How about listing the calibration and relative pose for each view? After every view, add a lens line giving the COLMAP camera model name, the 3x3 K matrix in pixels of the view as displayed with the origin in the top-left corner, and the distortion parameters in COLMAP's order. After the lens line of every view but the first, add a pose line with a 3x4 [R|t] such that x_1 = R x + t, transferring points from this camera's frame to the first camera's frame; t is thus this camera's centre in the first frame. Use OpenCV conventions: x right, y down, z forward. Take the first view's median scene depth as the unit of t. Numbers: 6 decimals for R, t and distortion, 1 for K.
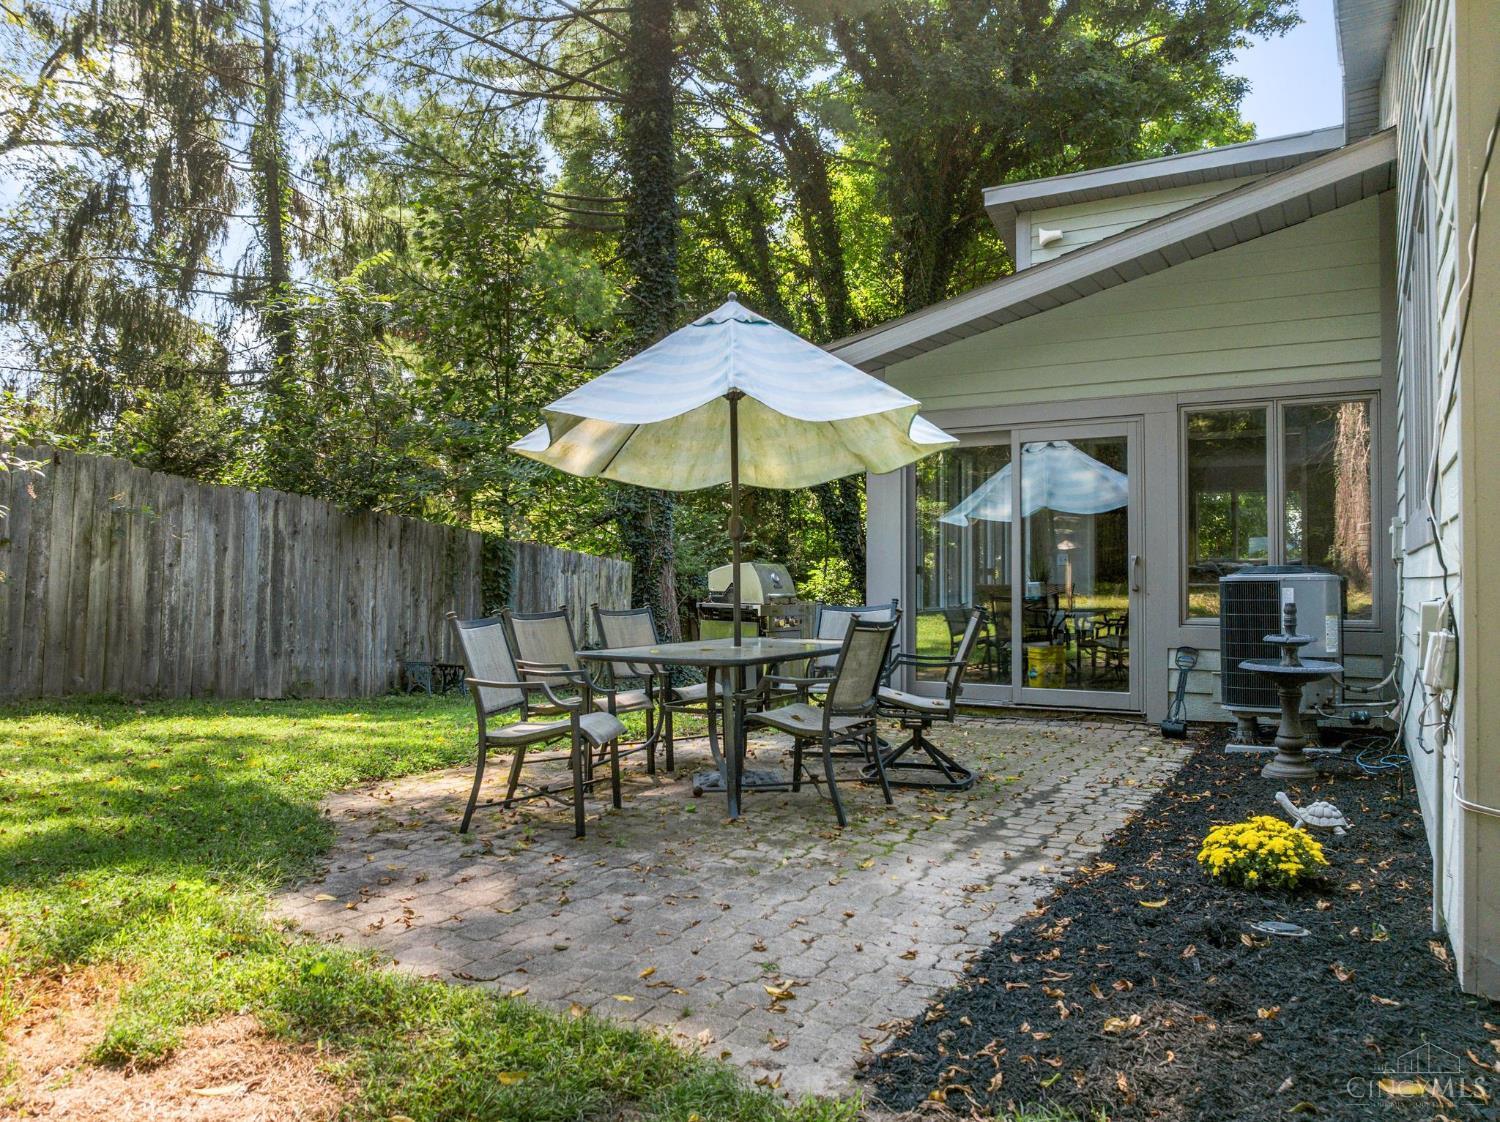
lens RADIAL K [[1067.5, 0, 750.0], [0, 1067.5, 561.0], [0, 0, 1]] dist [-0.081556, 0.044811]
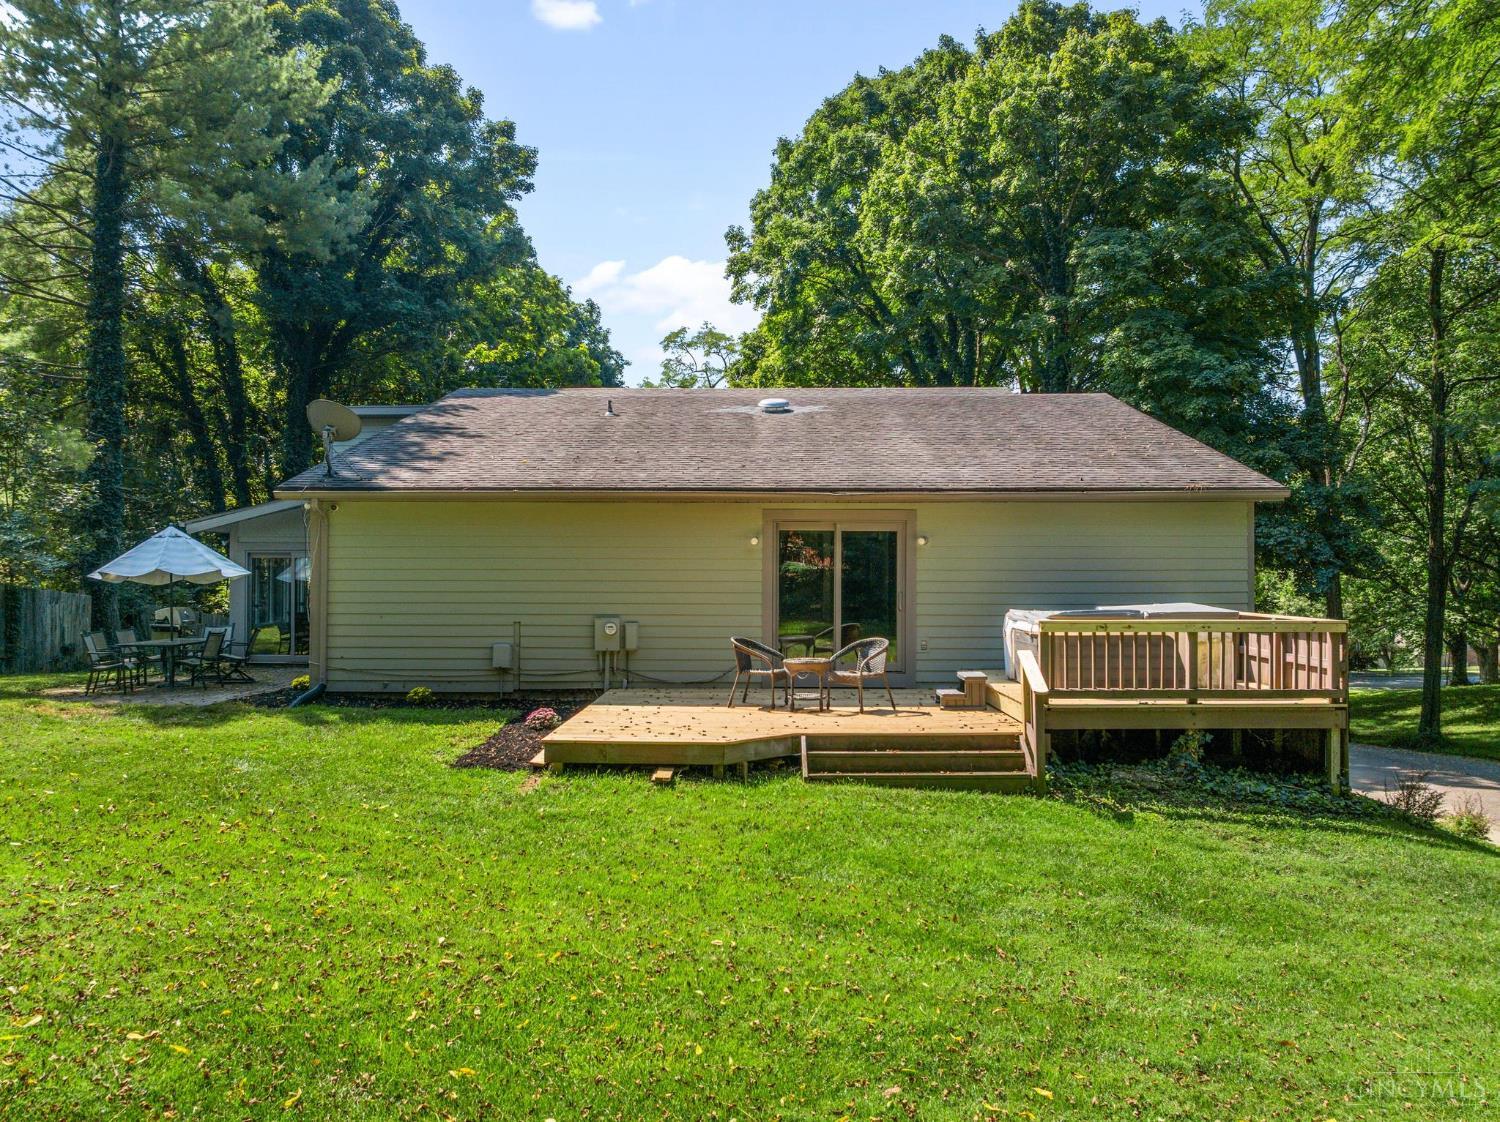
lens RADIAL K [[1067.5, 0, 750.0], [0, 1067.5, 561.0], [0, 0, 1]] dist [-0.081556, 0.044811]
pose [[0.870355, 0.008629, 0.492348, -0.031101], [-0.010043, 0.999950, 0.000228, -0.110776], [-0.492322, -0.005143, 0.870398, -1.607986]]
